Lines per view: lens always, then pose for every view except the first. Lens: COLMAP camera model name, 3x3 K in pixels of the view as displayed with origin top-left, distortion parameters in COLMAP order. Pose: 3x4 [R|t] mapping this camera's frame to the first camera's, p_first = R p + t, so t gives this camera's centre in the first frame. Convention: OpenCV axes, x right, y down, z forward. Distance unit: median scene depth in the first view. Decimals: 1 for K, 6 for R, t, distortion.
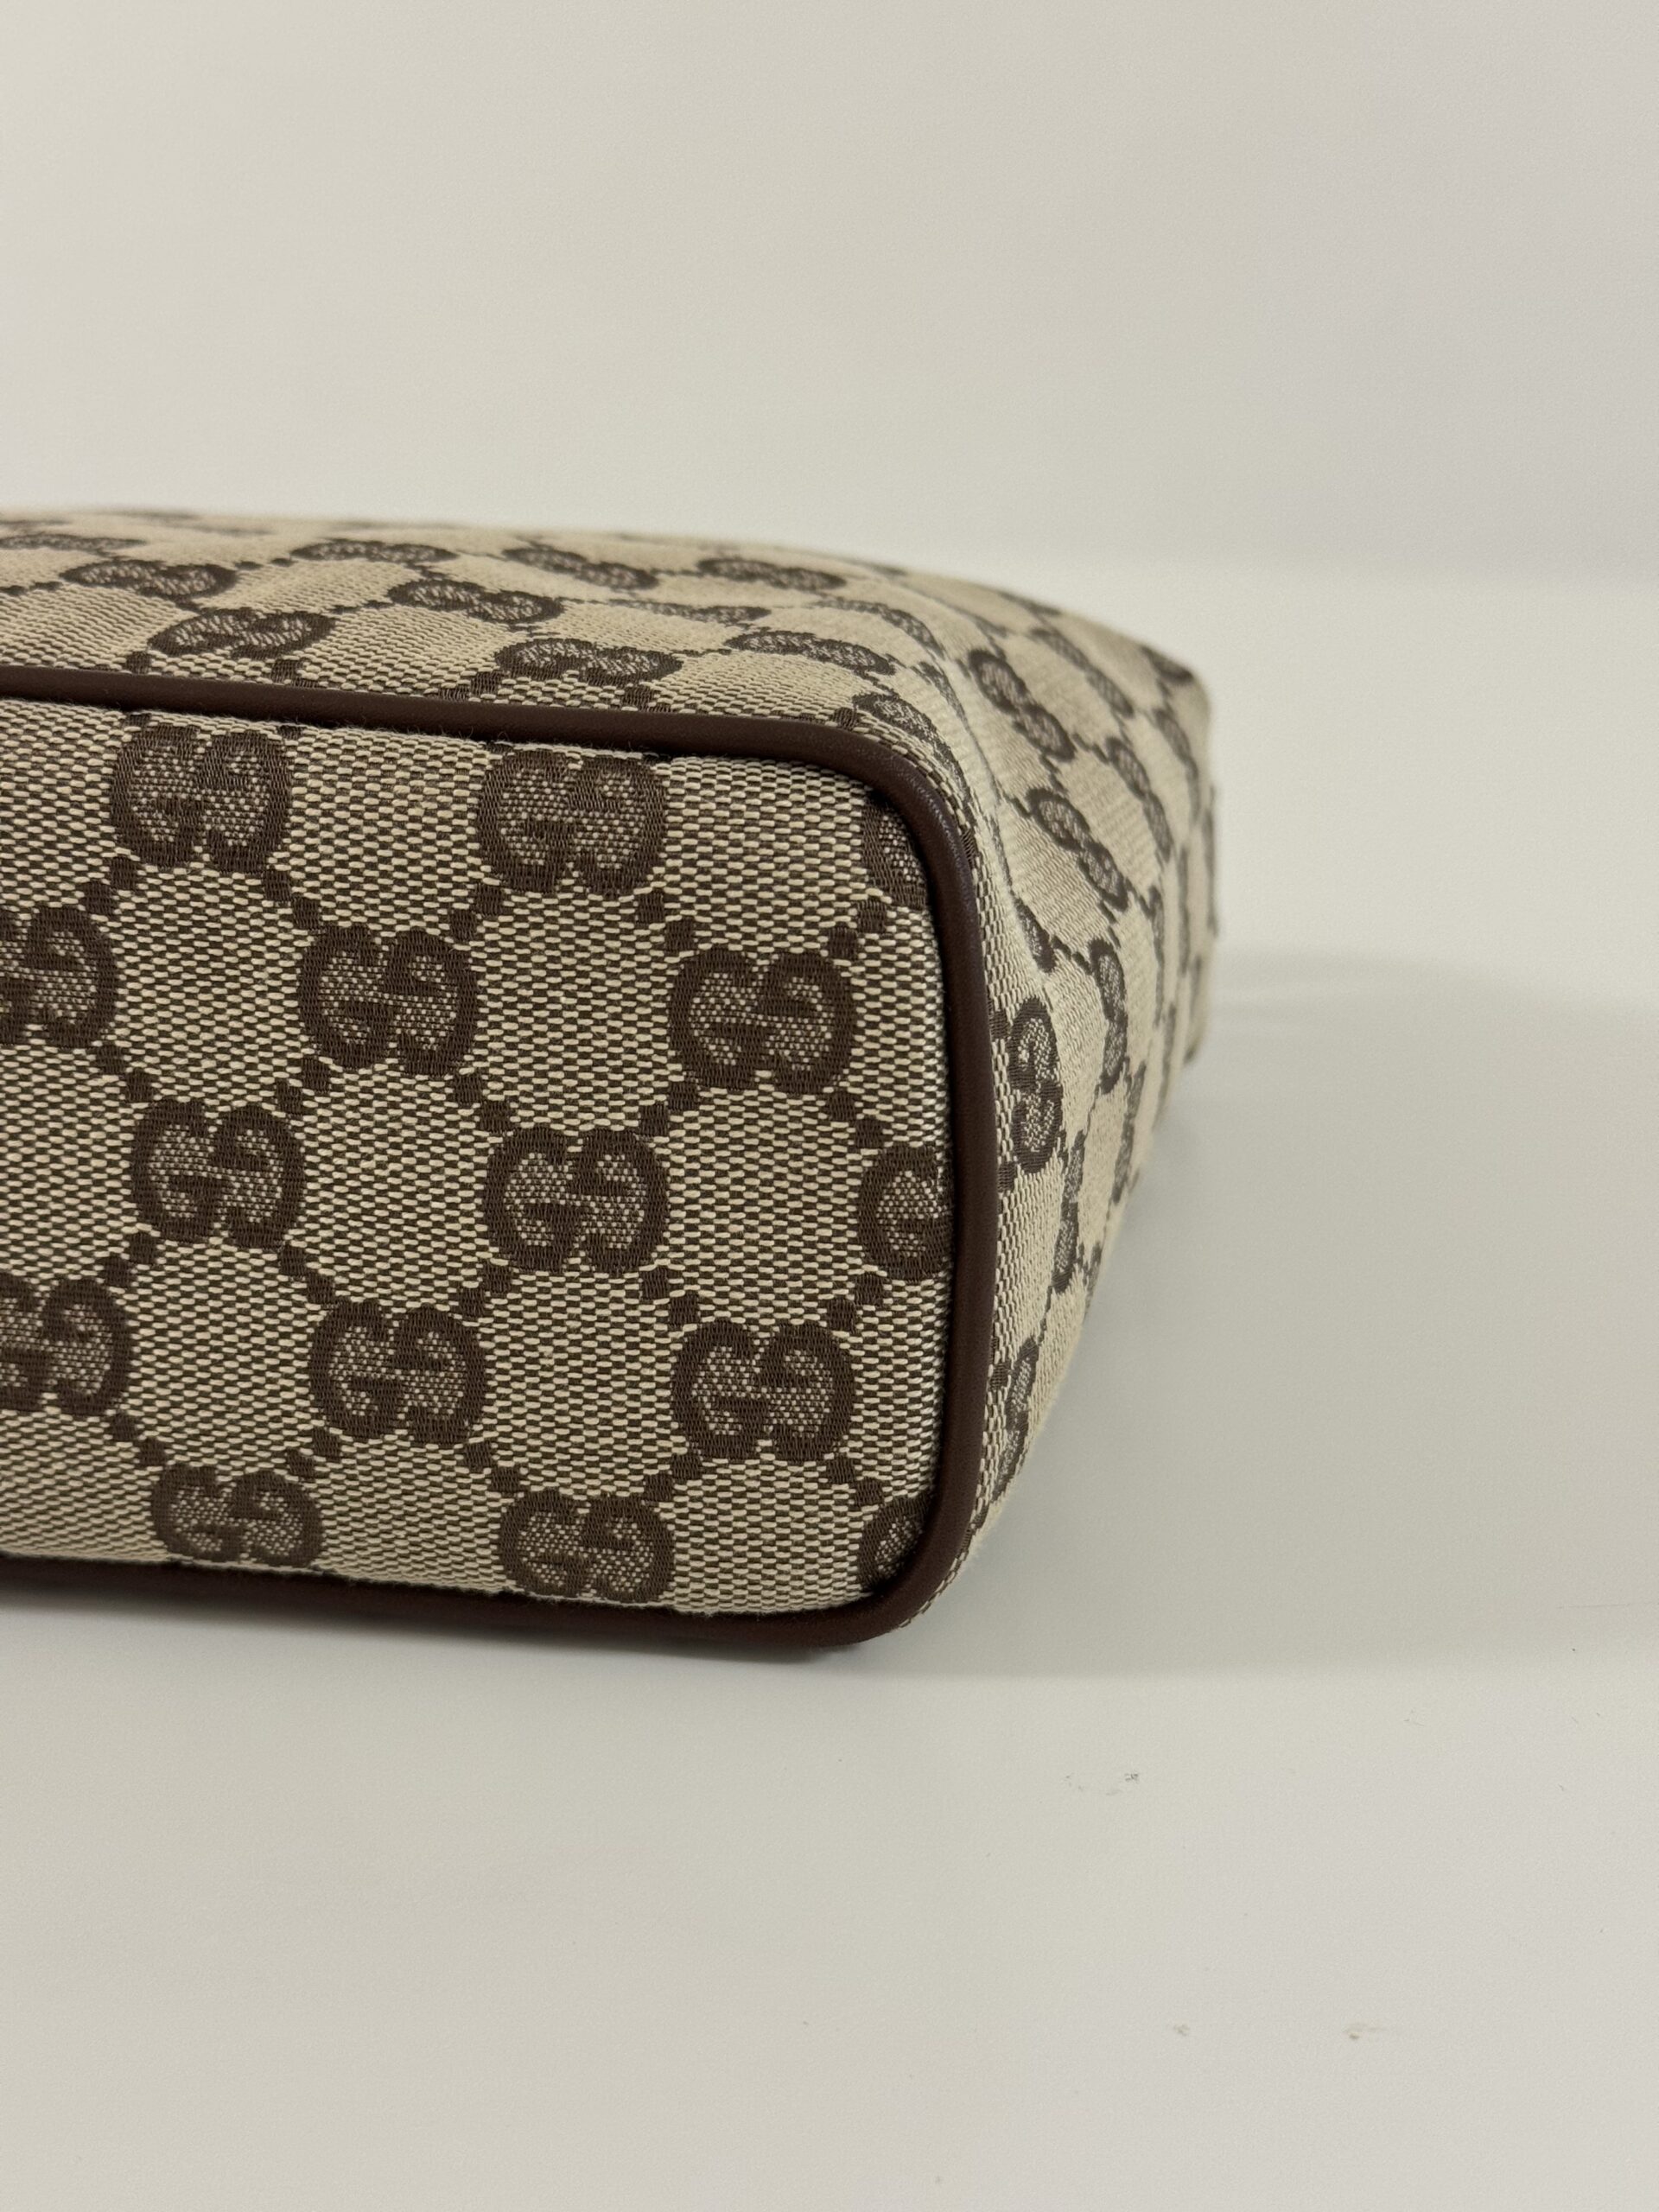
lens RADIAL K [[3154.9, 0, 828.2], [0, 3154.9, 1105.2], [0, 0, 1]] dist [0.119673, 0.000000]
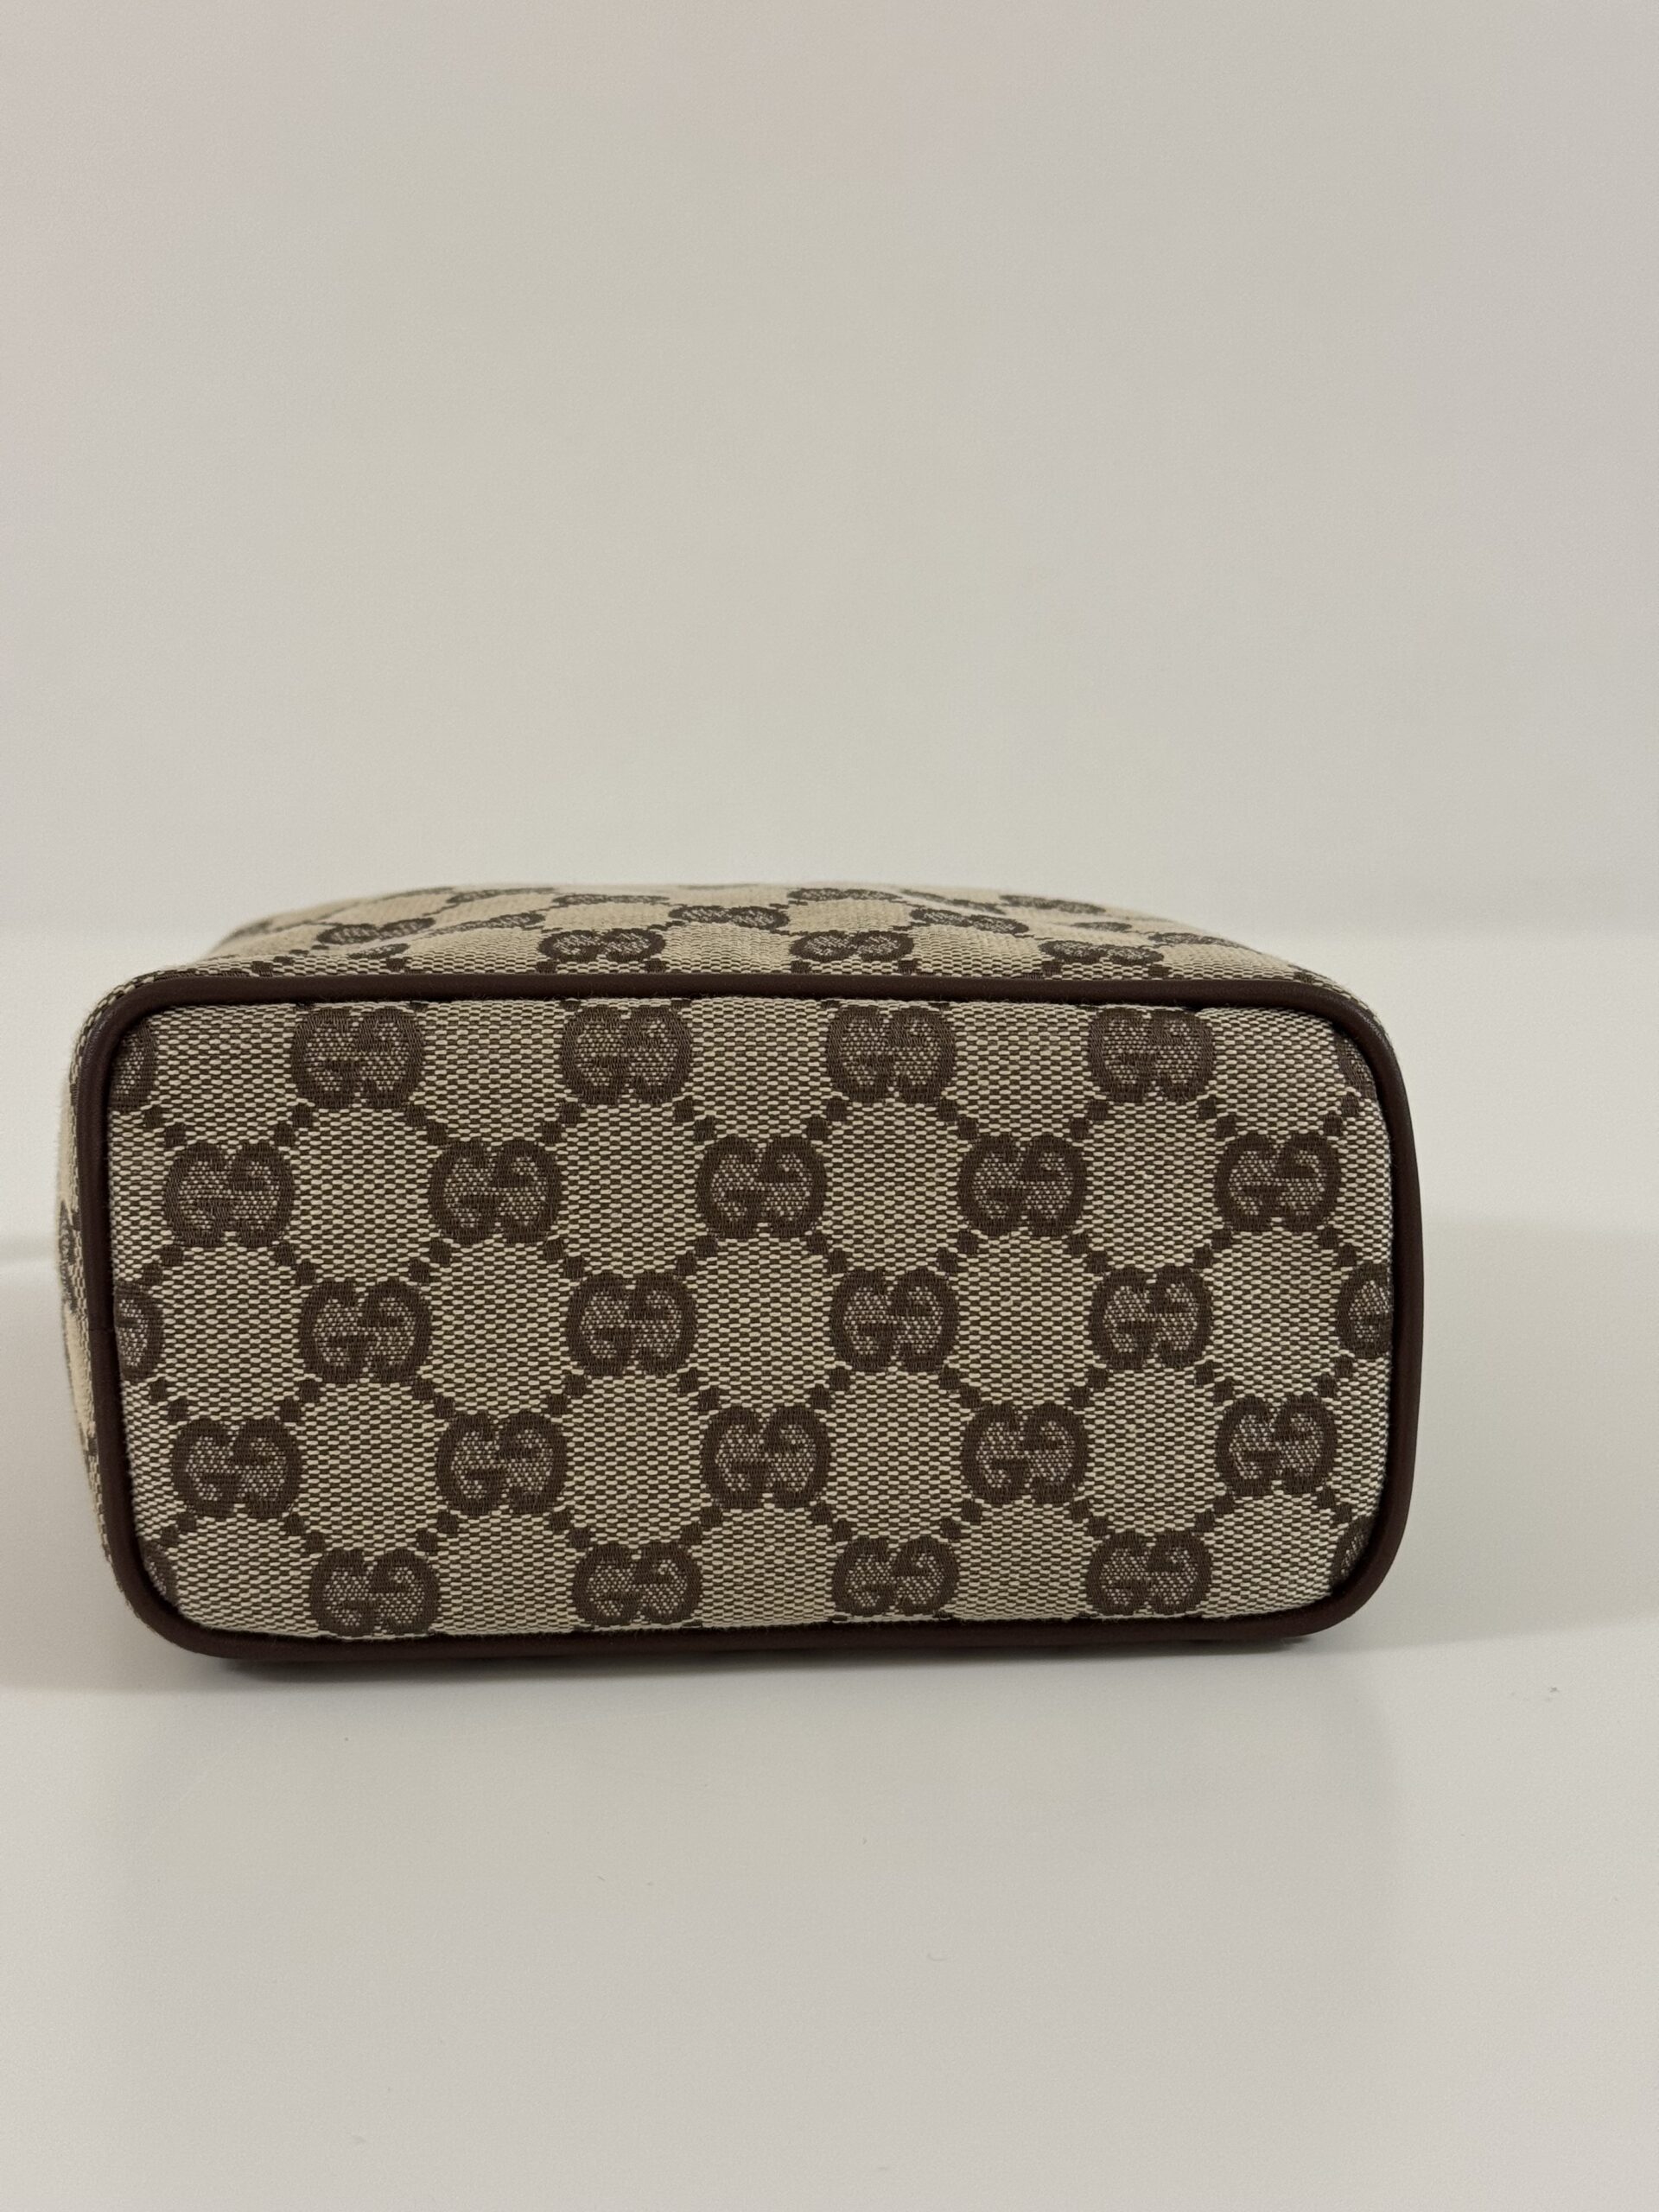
lens RADIAL K [[3154.9, 0, 830.8], [0, 3154.9, 1105.7], [0, 0, 1]] dist [0.119673, 0.000000]
pose [[0.970724, -0.054511, 0.233930, -0.551168], [0.083886, 0.989522, -0.117512, 0.091107], [-0.225073, 0.133695, 0.965126, -0.367268]]
